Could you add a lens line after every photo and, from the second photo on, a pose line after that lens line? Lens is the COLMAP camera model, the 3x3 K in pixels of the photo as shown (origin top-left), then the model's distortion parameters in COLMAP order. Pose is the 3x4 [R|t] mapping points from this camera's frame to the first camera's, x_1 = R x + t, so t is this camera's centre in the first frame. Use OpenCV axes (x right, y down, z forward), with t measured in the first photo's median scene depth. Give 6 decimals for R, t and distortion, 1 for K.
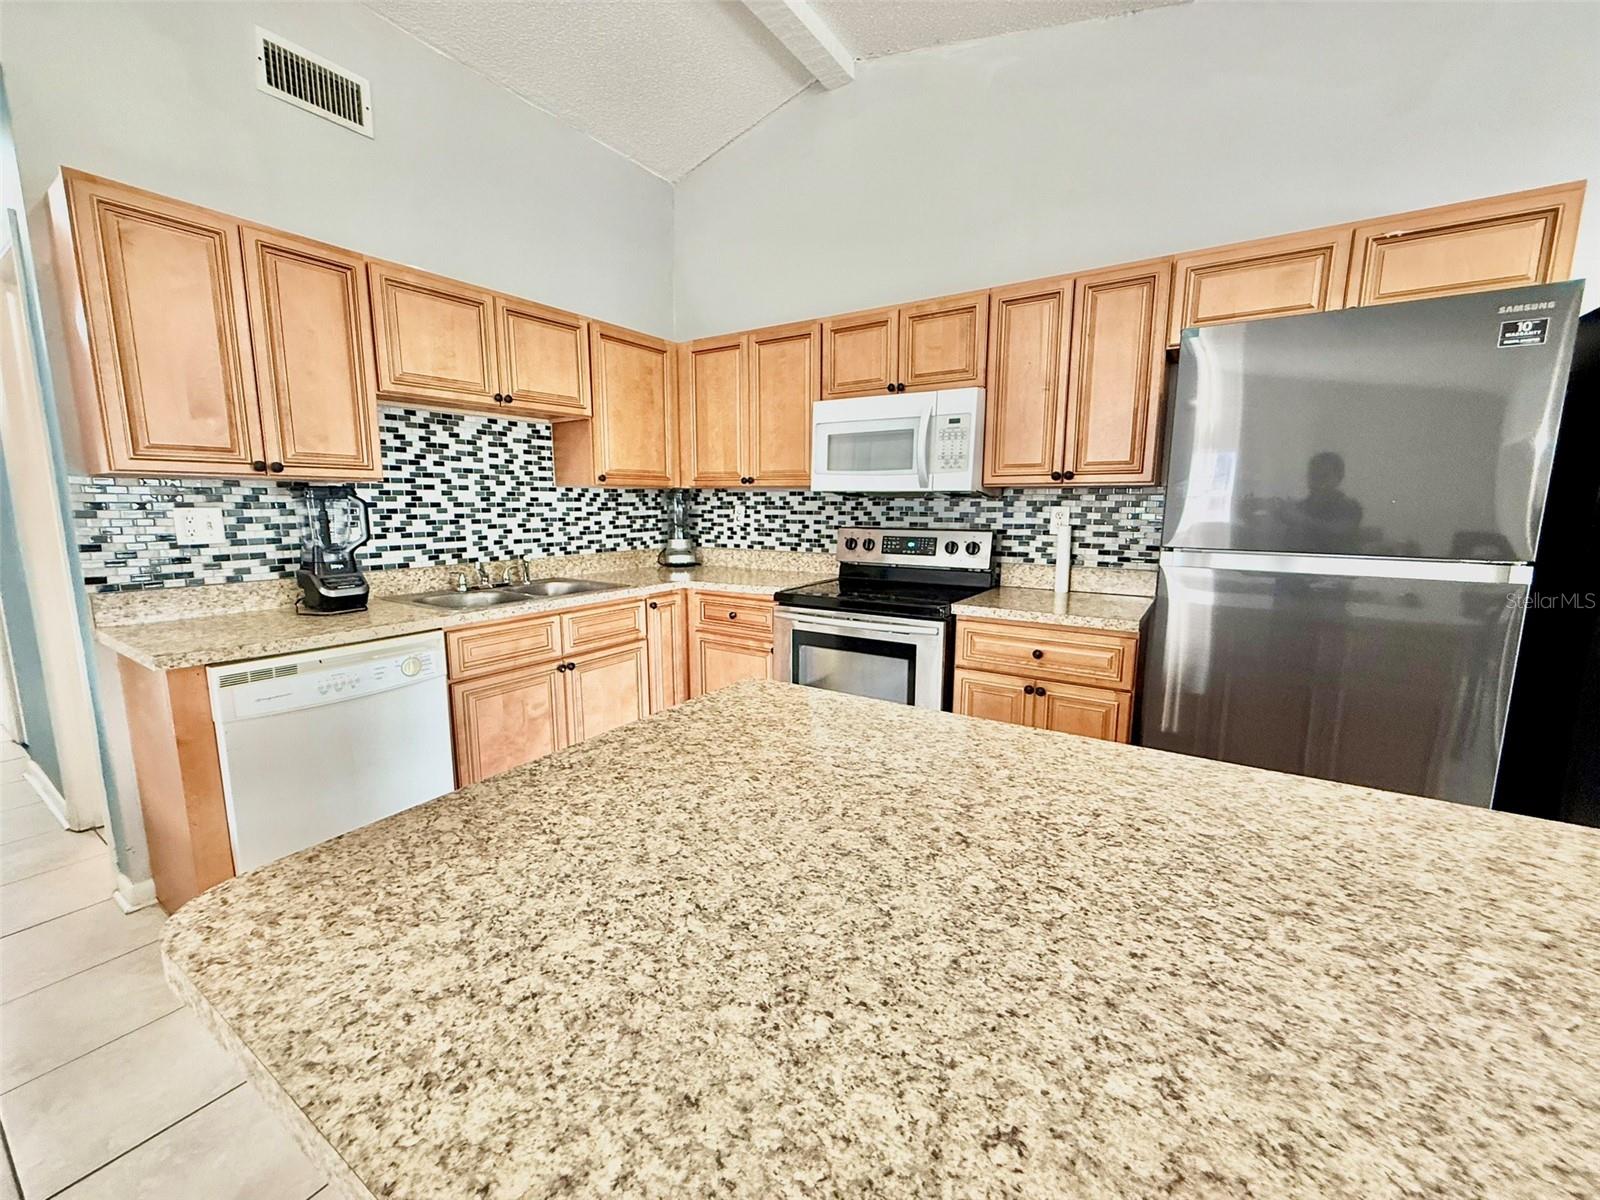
lens RADIAL K [[638.7, 0, 795.4], [0, 638.7, 599.1], [0, 0, 1]] dist [-0.001001, 0.000100]
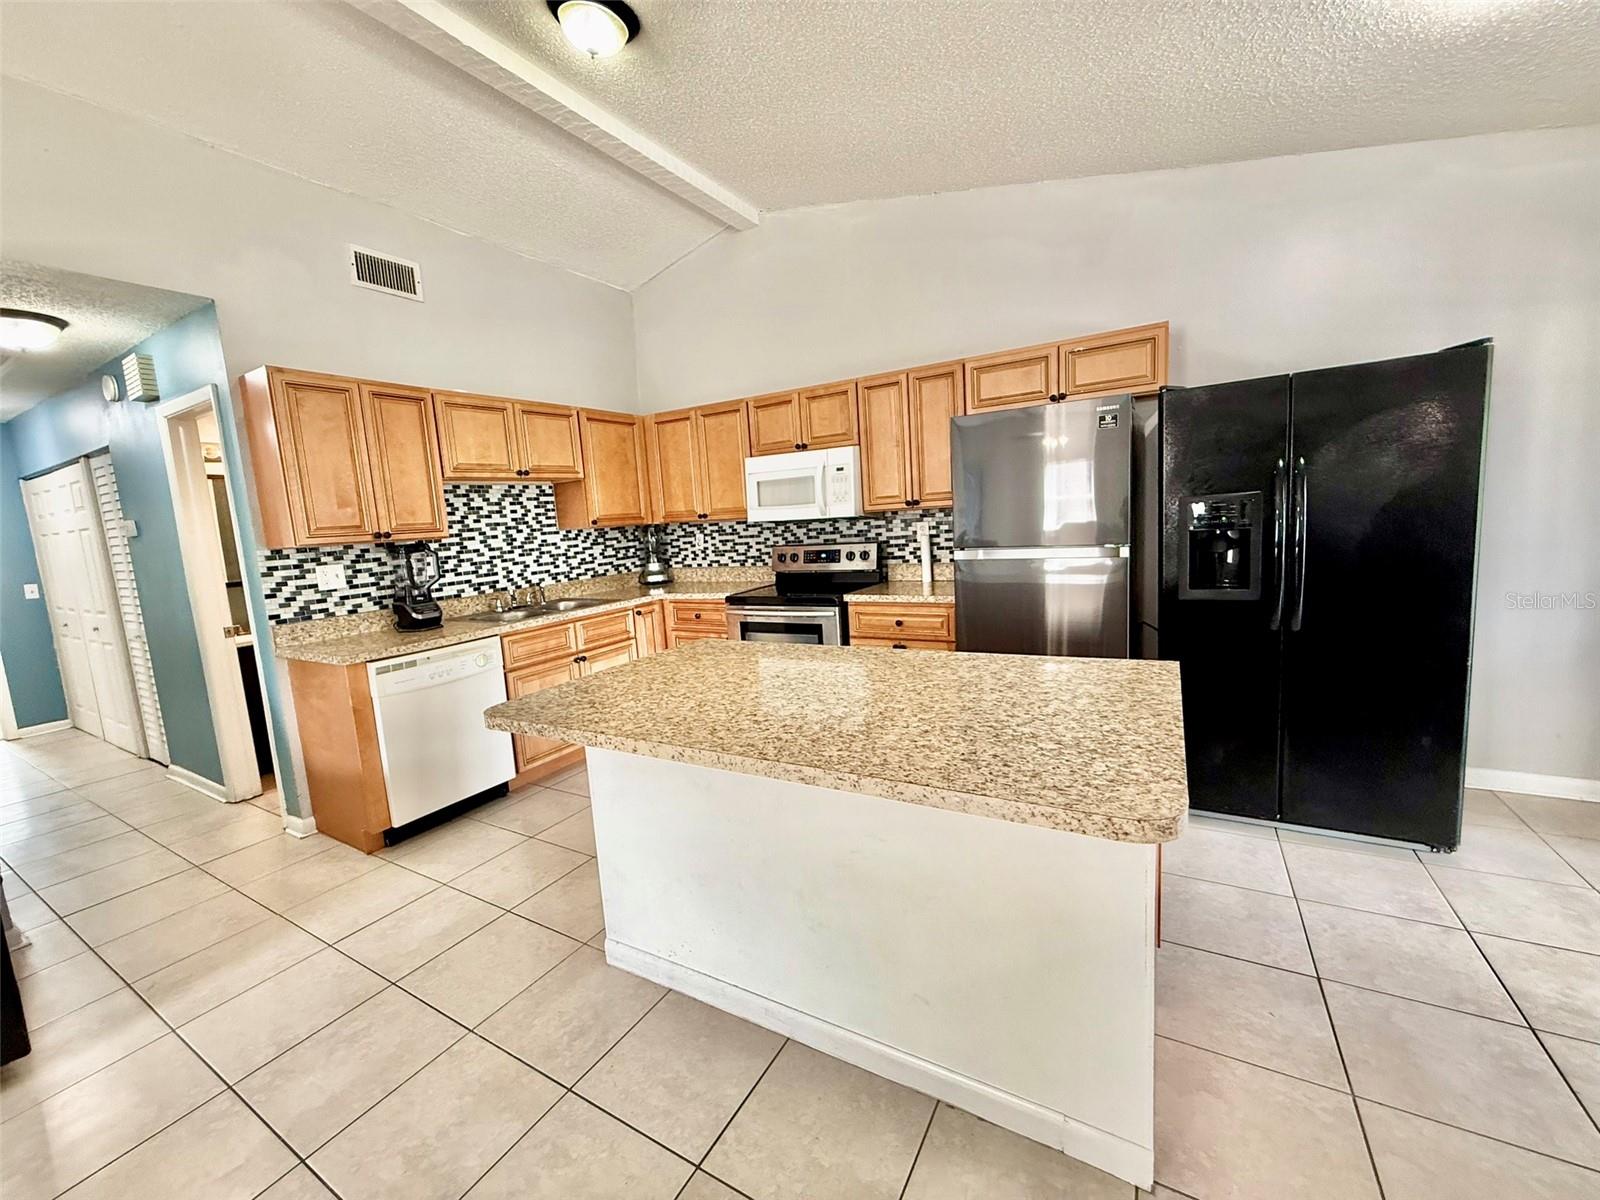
lens RADIAL K [[638.7, 0, 795.4], [0, 638.7, 599.1], [0, 0, 1]] dist [-0.001001, 0.000100]
pose [[0.996866, -0.070965, 0.034971, 0.069060], [0.071688, 0.997229, -0.019866, 0.033146], [-0.033464, 0.022311, 0.999191, -0.395417]]
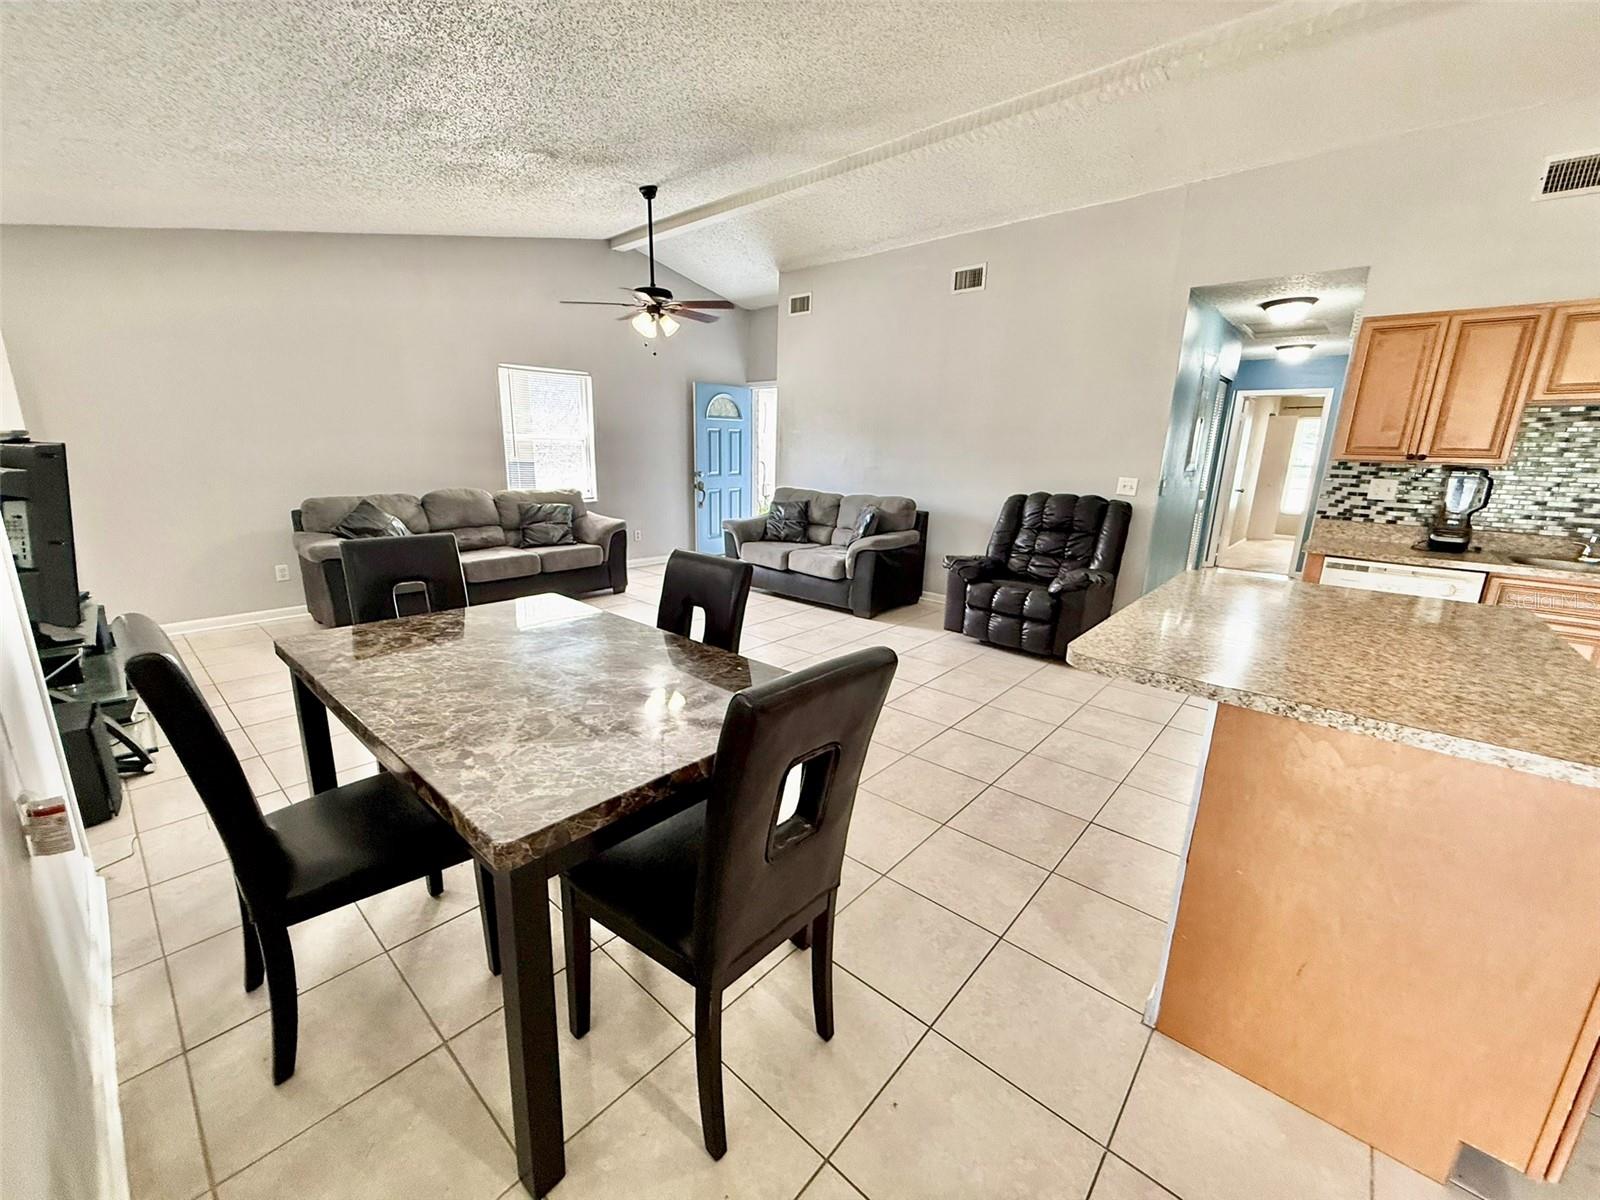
lens RADIAL K [[638.7, 0, 795.4], [0, 638.7, 599.1], [0, 0, 1]] dist [-0.001001, 0.000100]
pose [[-0.143551, 0.227025, -0.963251, 0.810530], [-0.173184, 0.952550, 0.250312, 0.010888], [0.974372, 0.202753, -0.097423, -0.267445]]
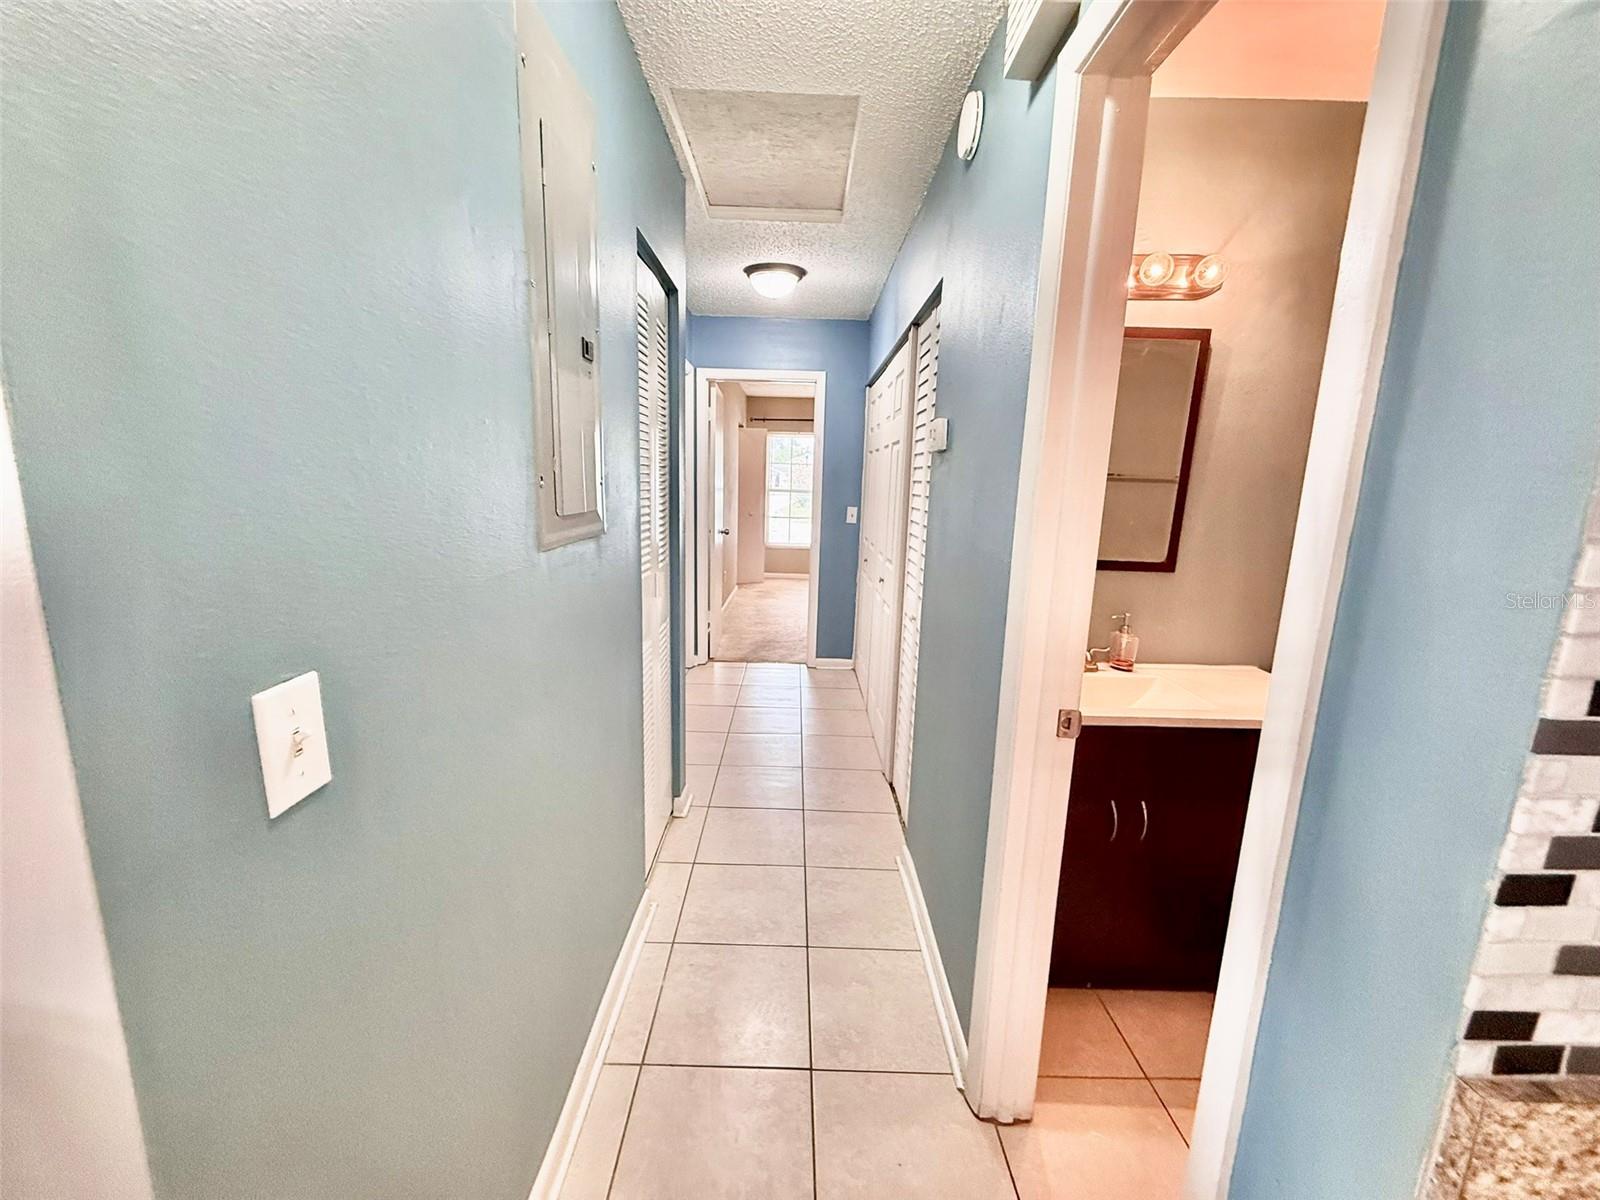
lens RADIAL K [[638.7, 0, 795.4], [0, 638.7, 599.1], [0, 0, 1]] dist [-0.001001, 0.000100]
pose [[0.548304, 0.165771, -0.819685, -0.740254], [-0.148981, 0.983840, 0.099313, -0.107943], [0.822902, 0.067663, 0.564140, 0.464082]]
